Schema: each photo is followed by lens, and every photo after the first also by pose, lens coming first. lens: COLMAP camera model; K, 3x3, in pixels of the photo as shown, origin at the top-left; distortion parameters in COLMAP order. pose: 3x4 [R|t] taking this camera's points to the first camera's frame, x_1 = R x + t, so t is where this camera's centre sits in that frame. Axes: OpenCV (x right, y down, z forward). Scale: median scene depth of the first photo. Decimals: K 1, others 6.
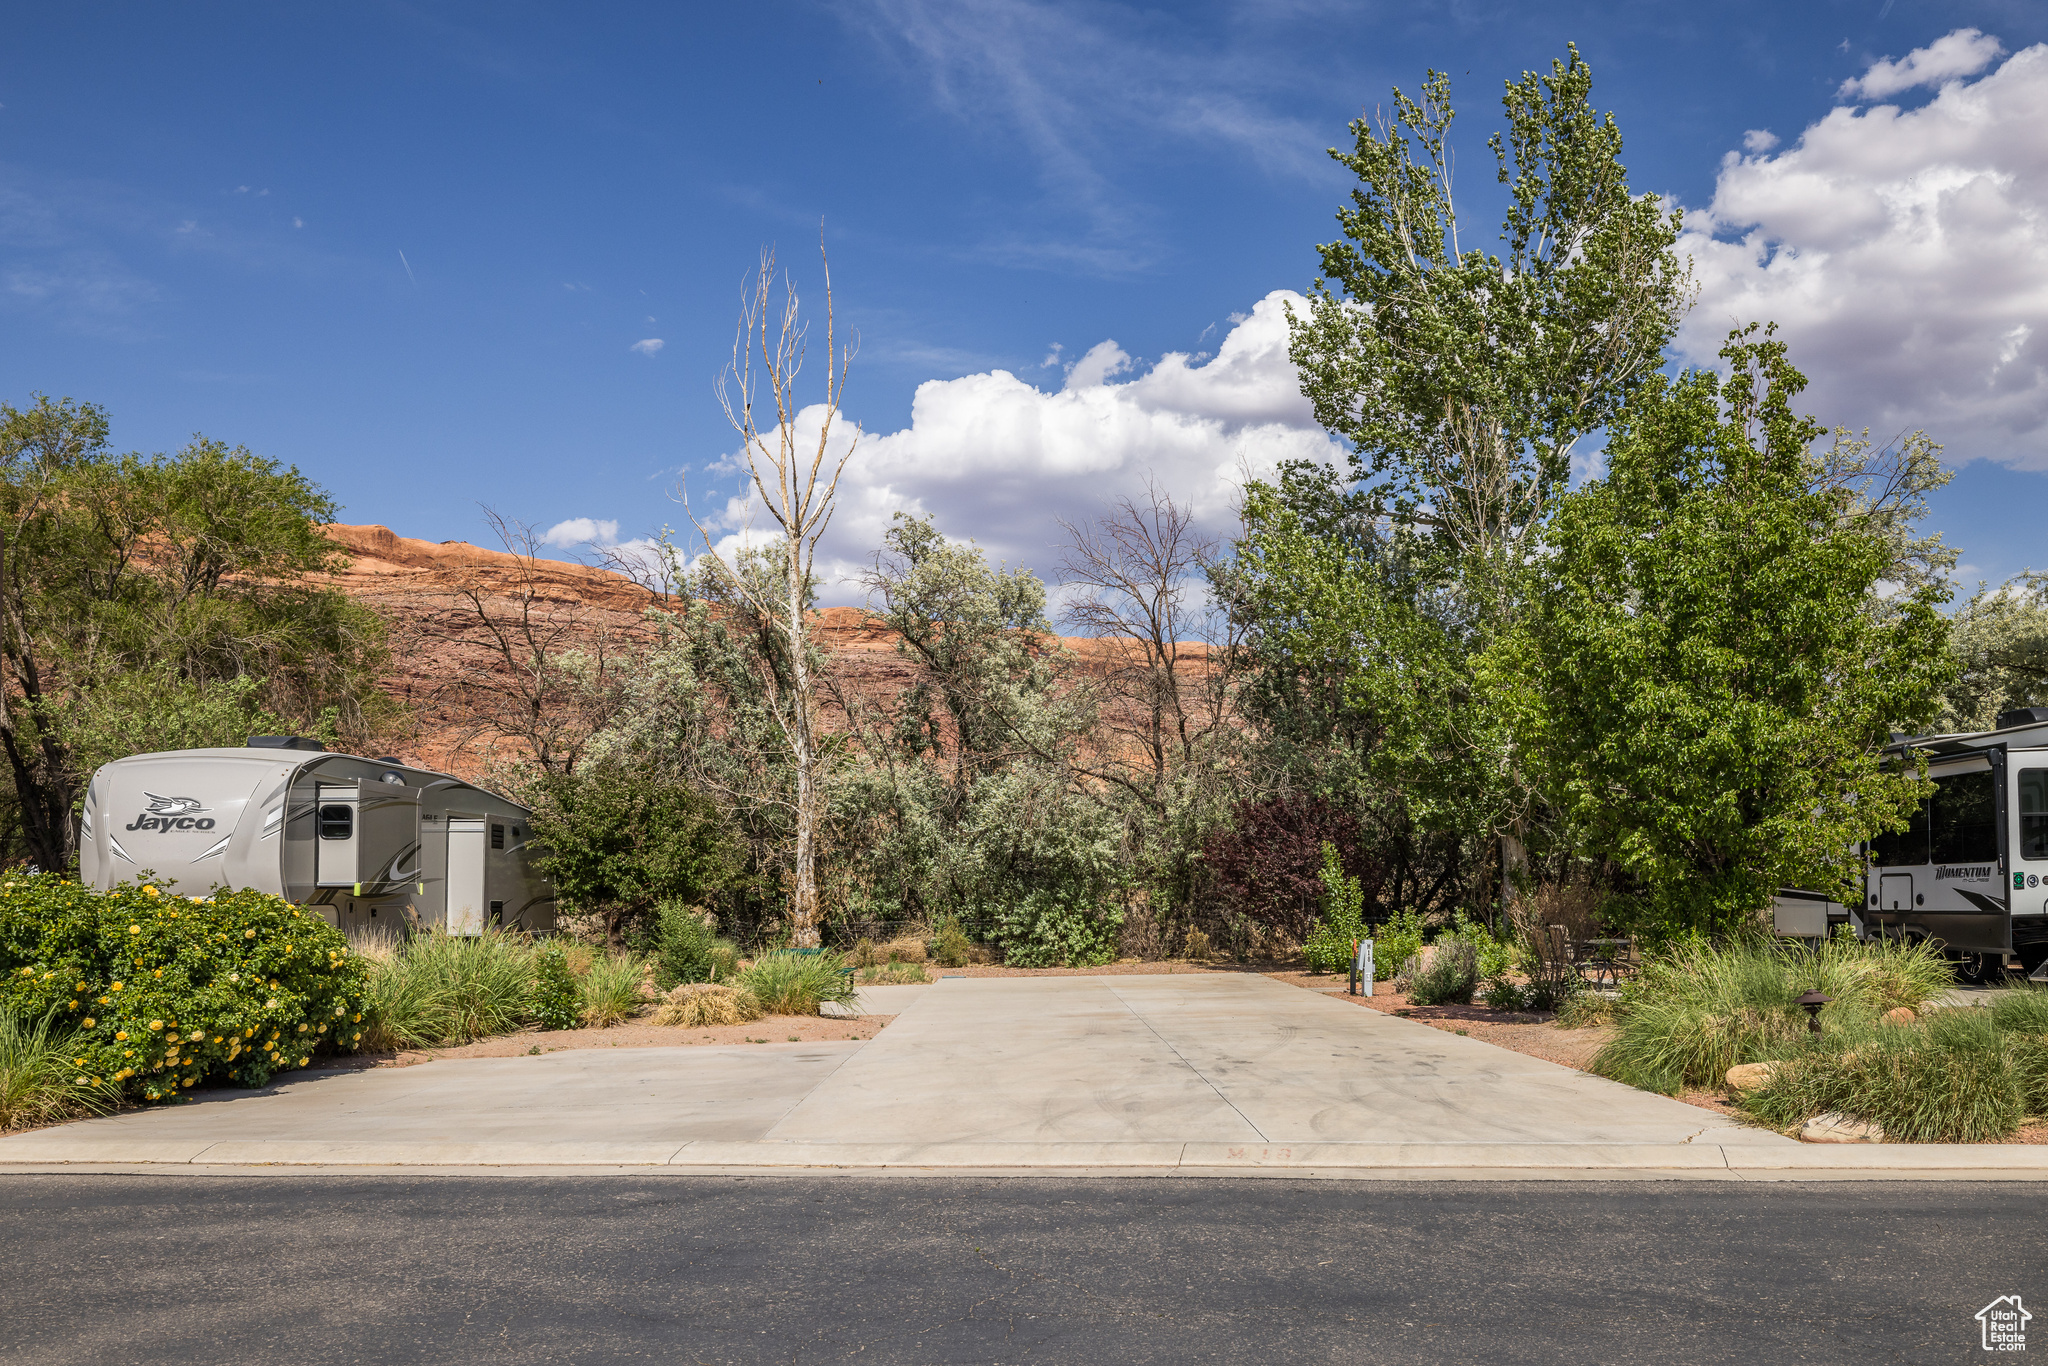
lens RADIAL K [[2185.3, 0, 1024.0], [0, 2185.3, 683.0], [0, 0, 1]] dist [-0.101305, -0.003568]
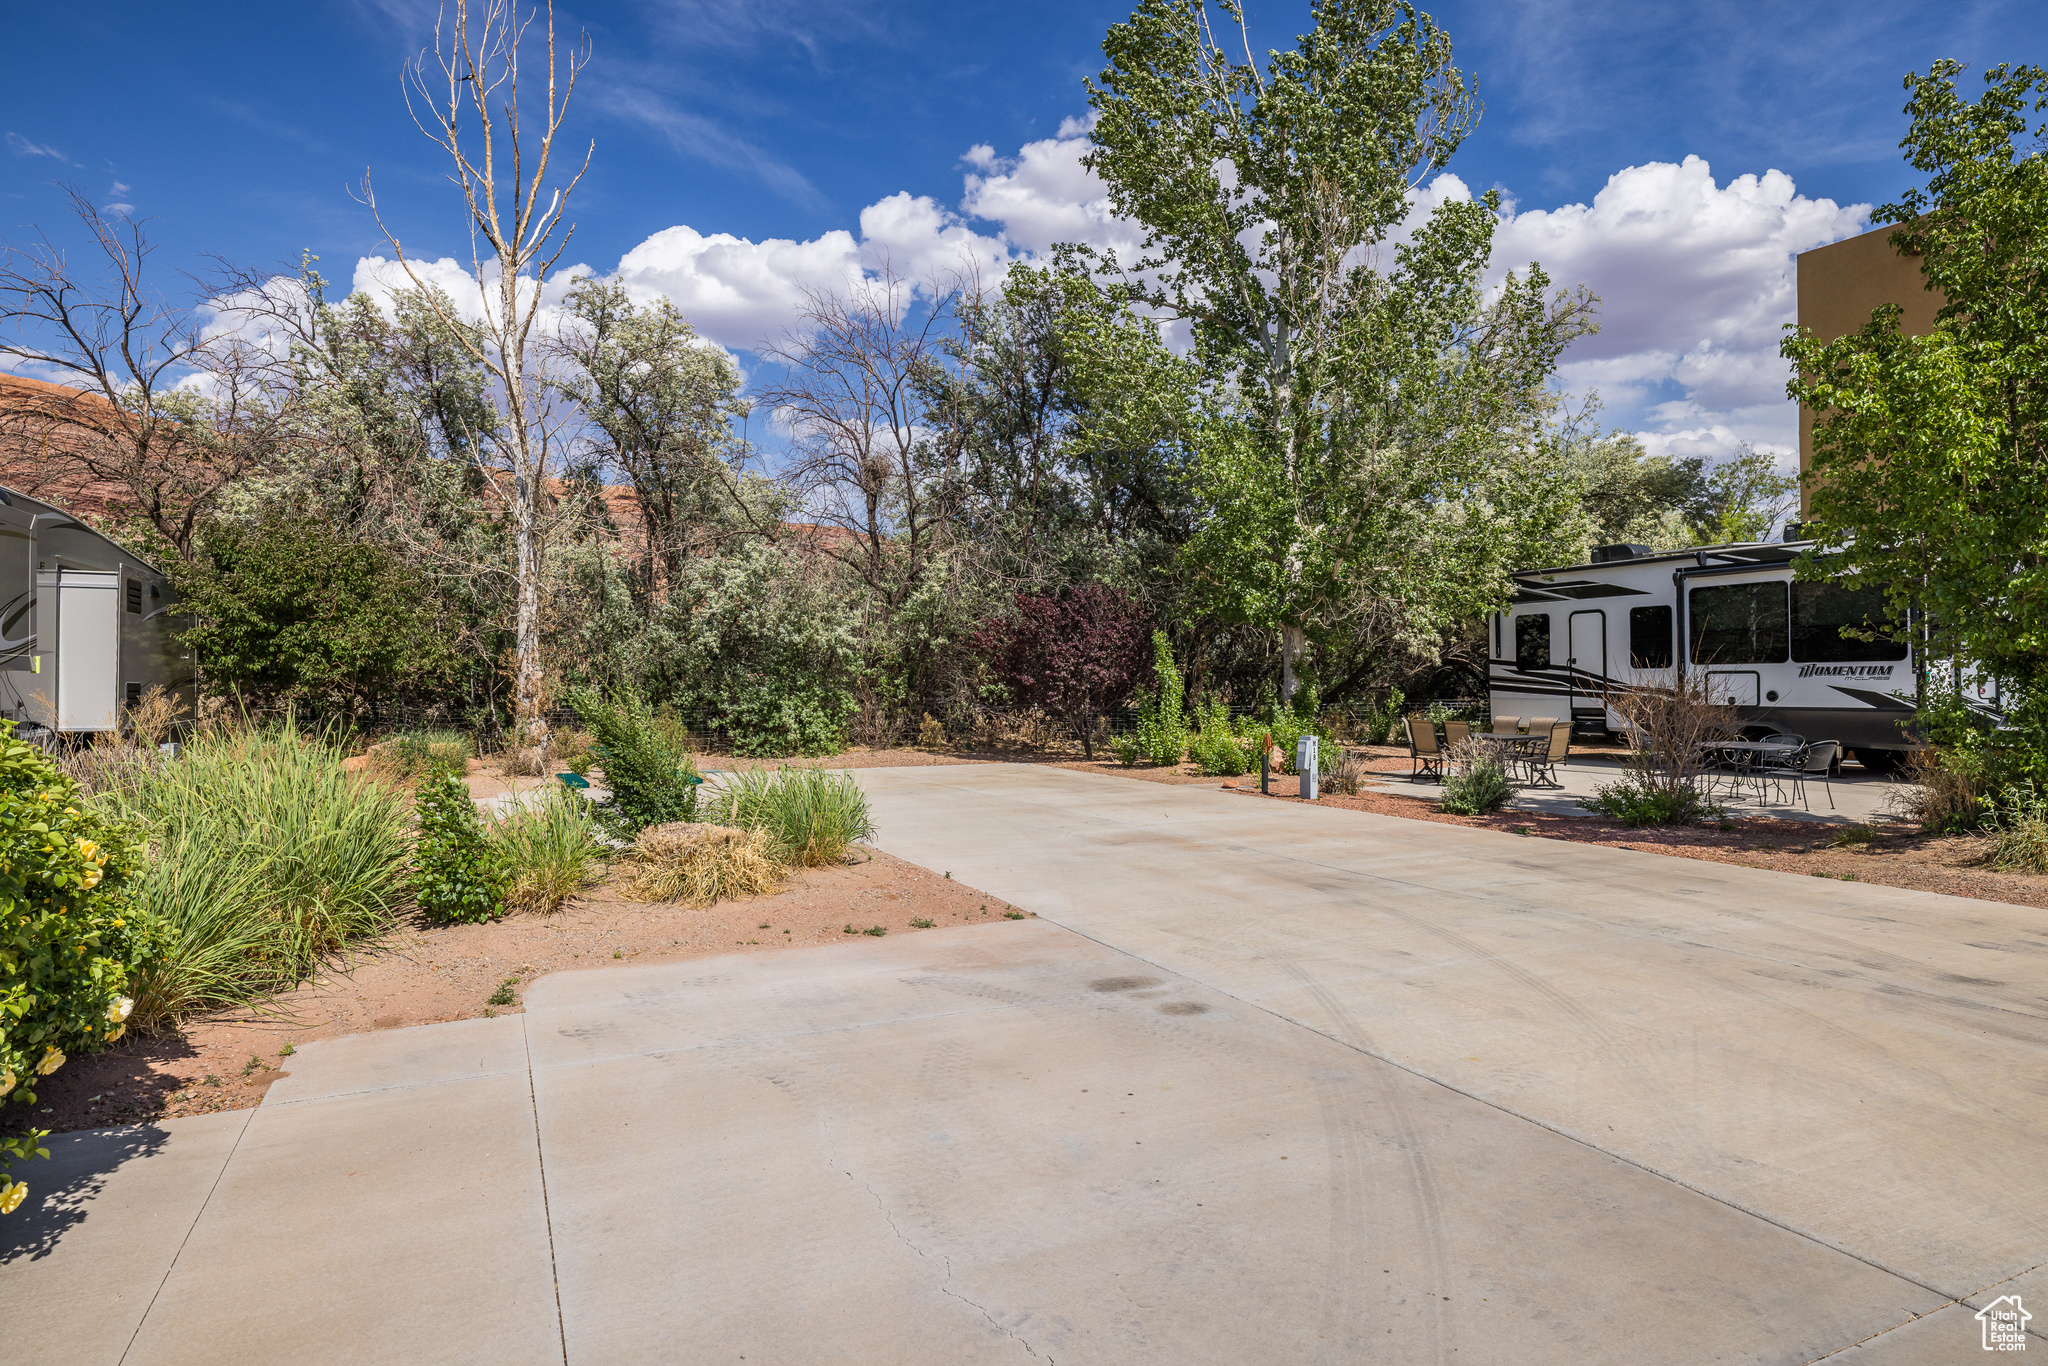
lens RADIAL K [[1354.6, 0, 1024.0], [0, 1354.6, 683.0], [0, 0, 1]] dist [-0.067515, 0.000607]
pose [[0.902323, 0.009773, 0.430950, -0.153198], [-0.049615, 0.995453, 0.081308, 0.046187], [-0.428196, -0.094748, 0.898705, 0.440995]]
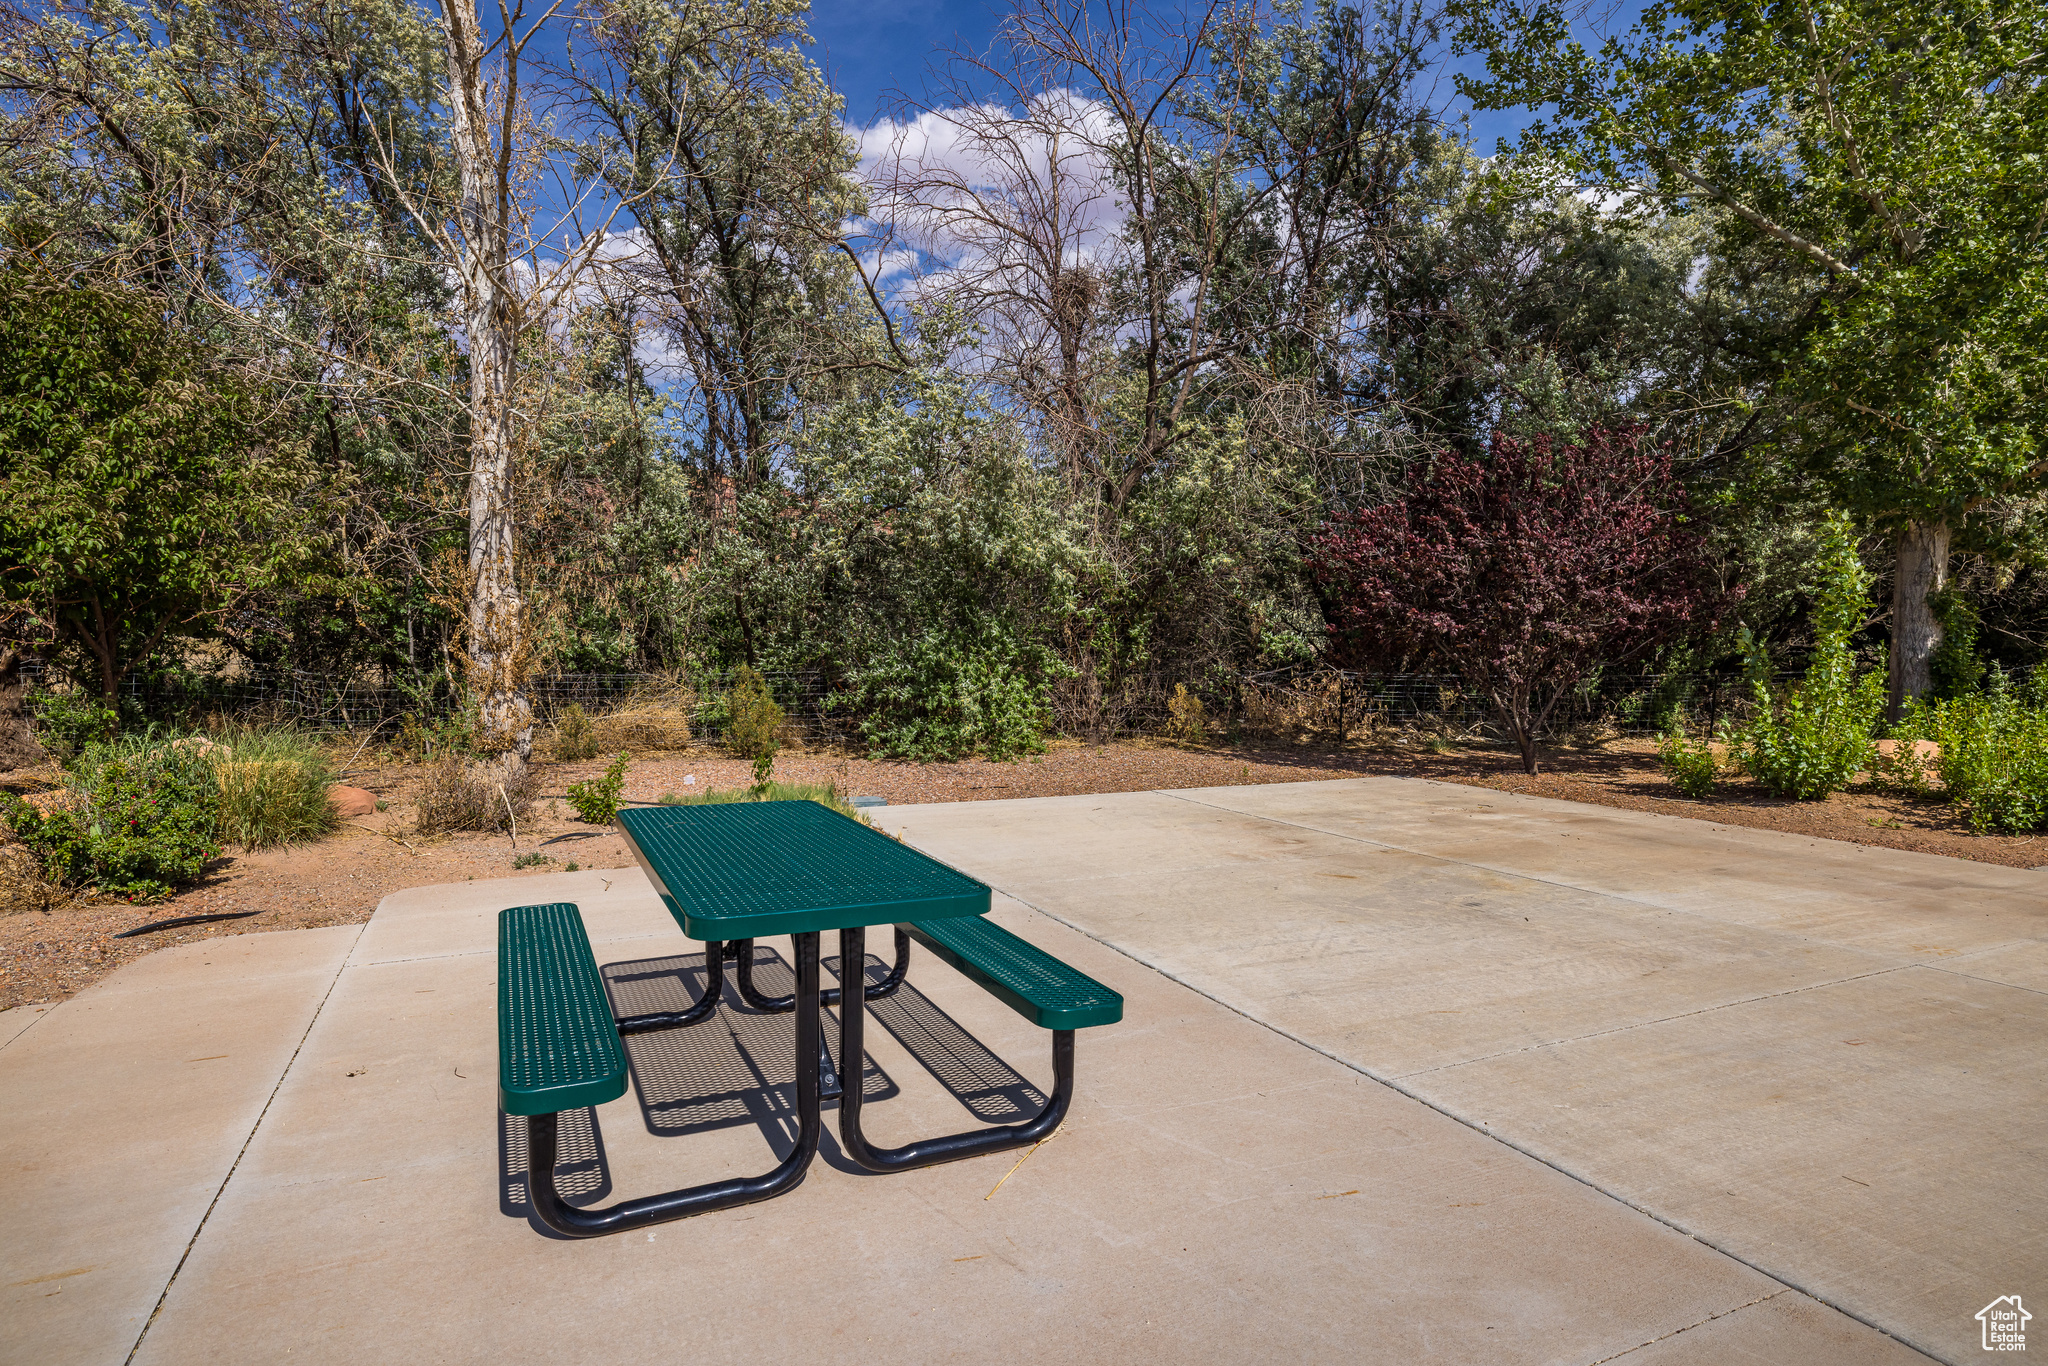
lens RADIAL K [[1117.9, 0, 922.8], [0, 1117.9, 687.6], [0, 0, 1]] dist [-0.000046, -0.000140]
pose [[0.919706, 0.002643, 0.392600, -0.109452], [-0.053356, 0.991541, 0.118318, 0.081733], [-0.388966, -0.129765, 0.912067, 0.772228]]
